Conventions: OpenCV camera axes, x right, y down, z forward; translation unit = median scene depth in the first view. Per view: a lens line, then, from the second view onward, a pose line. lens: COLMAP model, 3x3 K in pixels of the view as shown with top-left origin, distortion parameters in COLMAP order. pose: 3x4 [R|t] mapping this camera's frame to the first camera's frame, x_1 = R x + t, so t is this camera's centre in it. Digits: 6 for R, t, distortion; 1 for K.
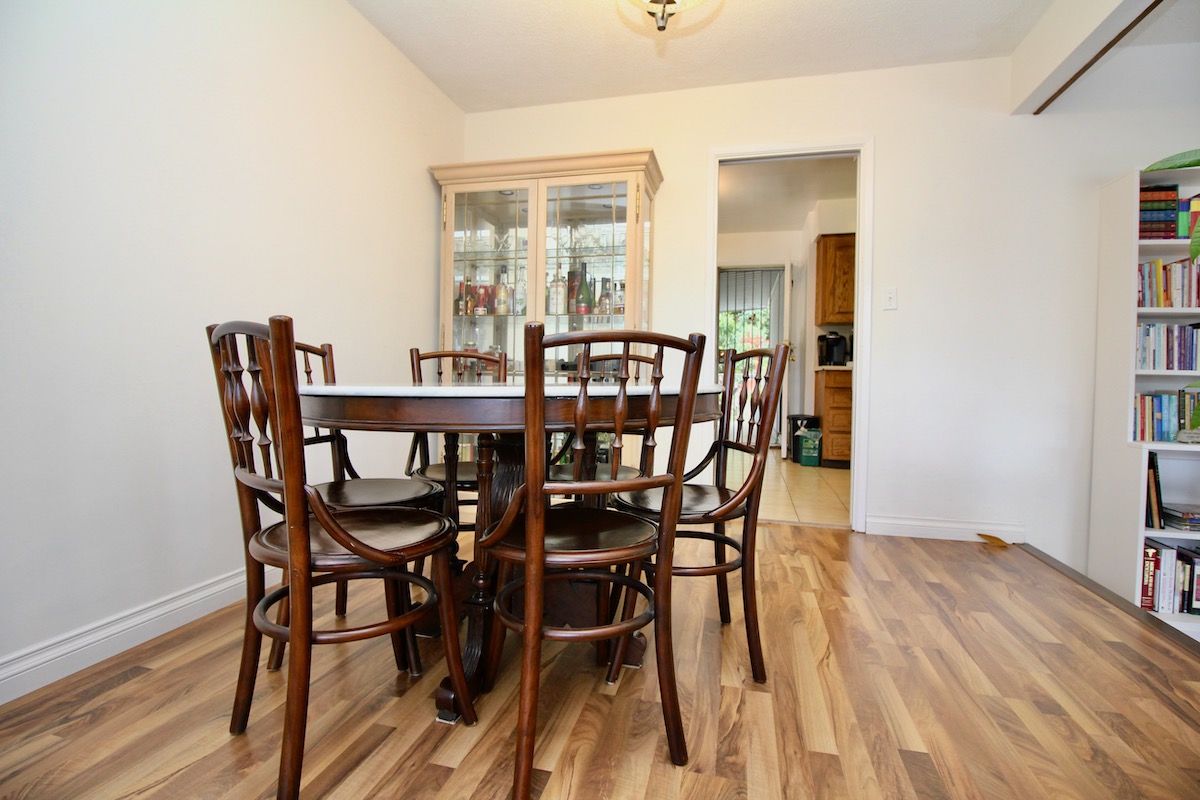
lens RADIAL K [[552.8, 0, 604.6], [0, 552.8, 388.6], [0, 0, 1]] dist [0.003778, -0.012747]
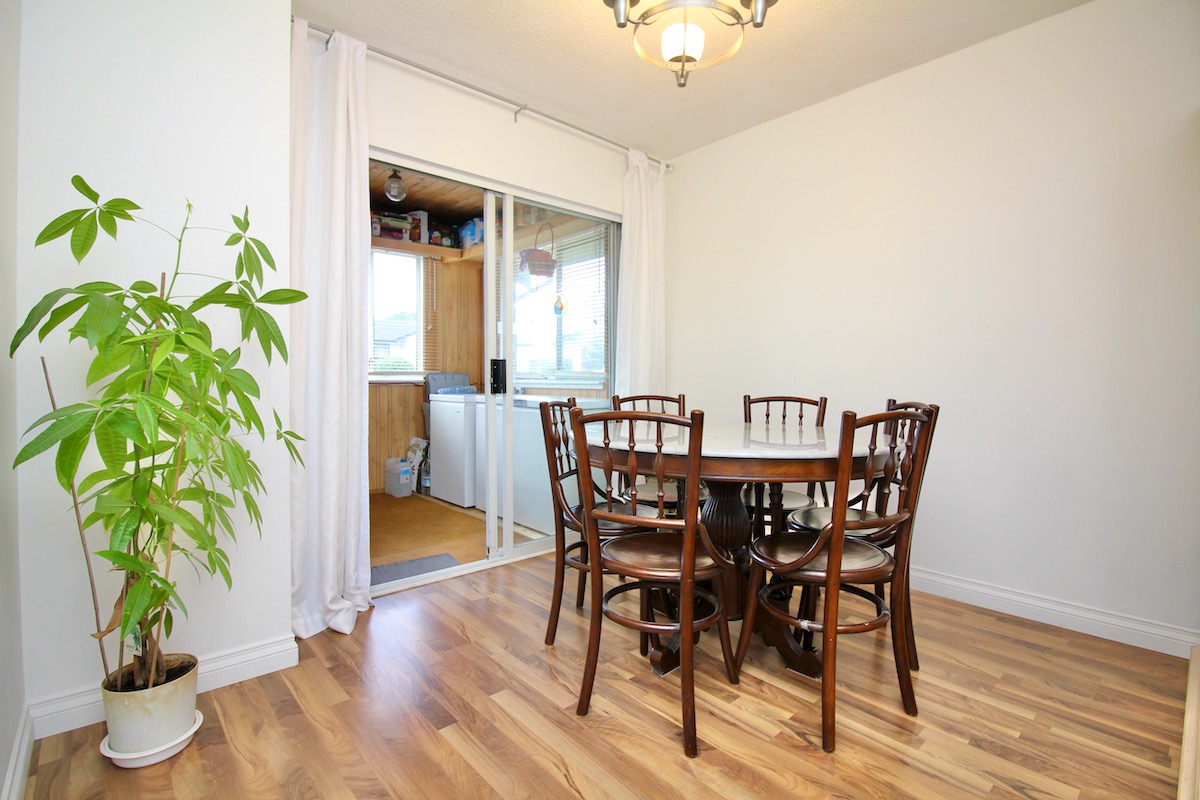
lens RADIAL K [[567.3, 0, 604.2], [0, 567.3, 389.9], [0, 0, 1]] dist [-0.001493, -0.014235]
pose [[-0.564467, 0.016976, -0.825281, 1.249571], [-0.019159, 0.999250, 0.033658, -0.151247], [0.825233, 0.034810, -0.563718, 1.764410]]
